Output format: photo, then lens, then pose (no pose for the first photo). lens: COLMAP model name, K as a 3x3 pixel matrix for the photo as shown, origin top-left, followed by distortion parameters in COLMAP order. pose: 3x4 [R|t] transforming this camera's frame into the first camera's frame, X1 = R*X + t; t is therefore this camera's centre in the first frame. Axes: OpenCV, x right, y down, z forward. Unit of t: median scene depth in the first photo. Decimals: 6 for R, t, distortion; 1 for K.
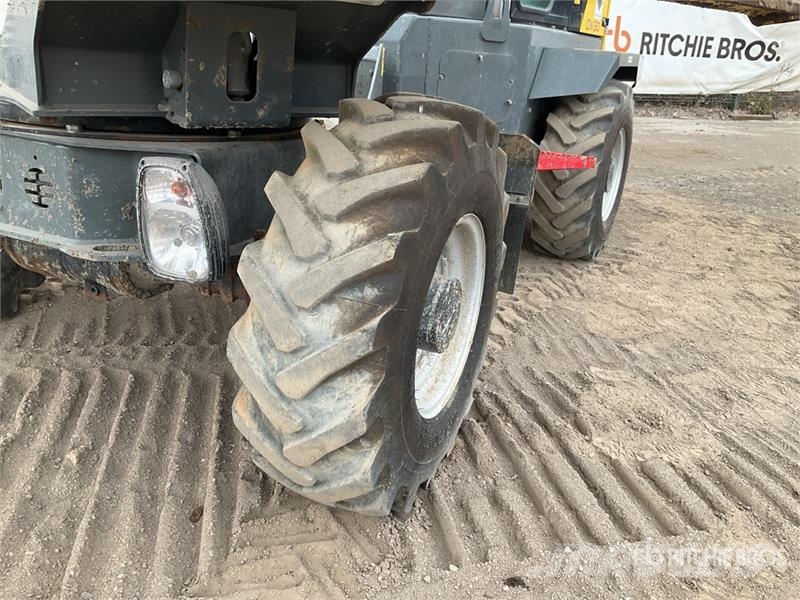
lens RADIAL K [[663.5, 0, 396.5], [0, 663.5, 293.6], [0, 0, 1]] dist [0.066446, -0.118909]
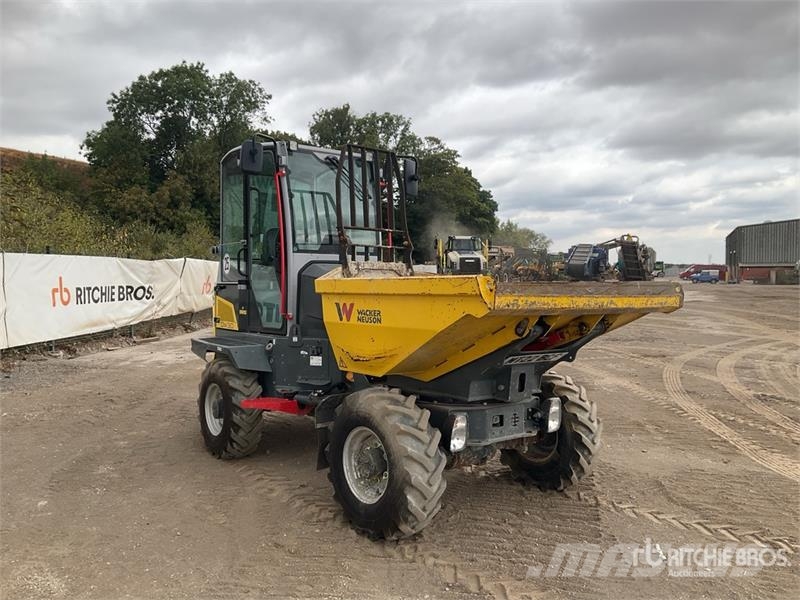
lens RADIAL K [[663.5, 0, 393.2], [0, 663.5, 299.5], [0, 0, 1]] dist [0.066446, -0.118909]
pose [[0.451378, -0.079086, 0.888822, -1.691009], [0.329071, 0.940613, -0.083421, -0.296037], [-0.829440, 0.330139, 0.450597, -0.063921]]
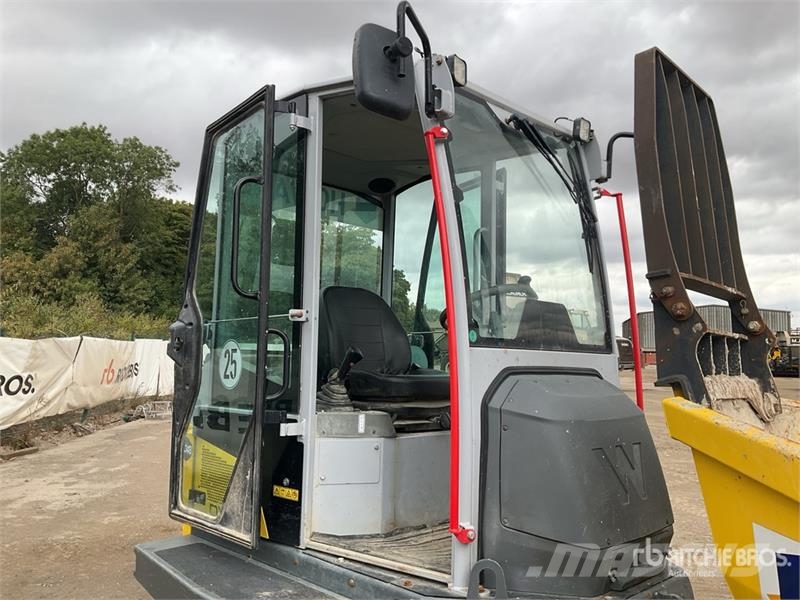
lens RADIAL K [[663.5, 0, 389.0], [0, 663.5, 298.9], [0, 0, 1]] dist [0.066446, -0.118909]
pose [[0.318505, 0.036911, 0.947202, -0.779662], [0.330075, 0.932387, -0.147325, -0.656035], [-0.888597, 0.359571, 0.284787, 0.870116]]
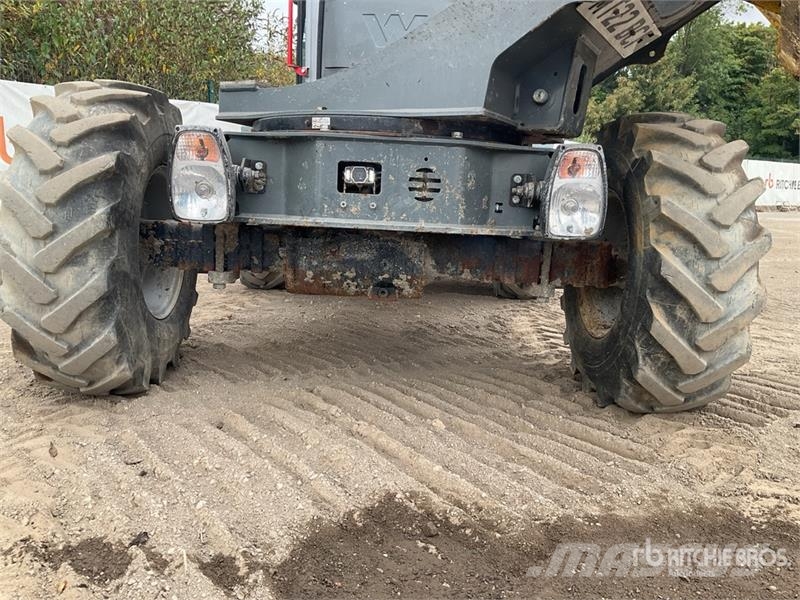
lens RADIAL K [[663.5, 0, 400.1], [0, 663.5, 295.6], [0, 0, 1]] dist [0.066446, -0.118909]
pose [[0.905262, -0.088661, 0.415500, -0.517988], [0.165488, 0.974327, -0.152647, 0.101363], [-0.391299, 0.206946, 0.896693, -0.008414]]
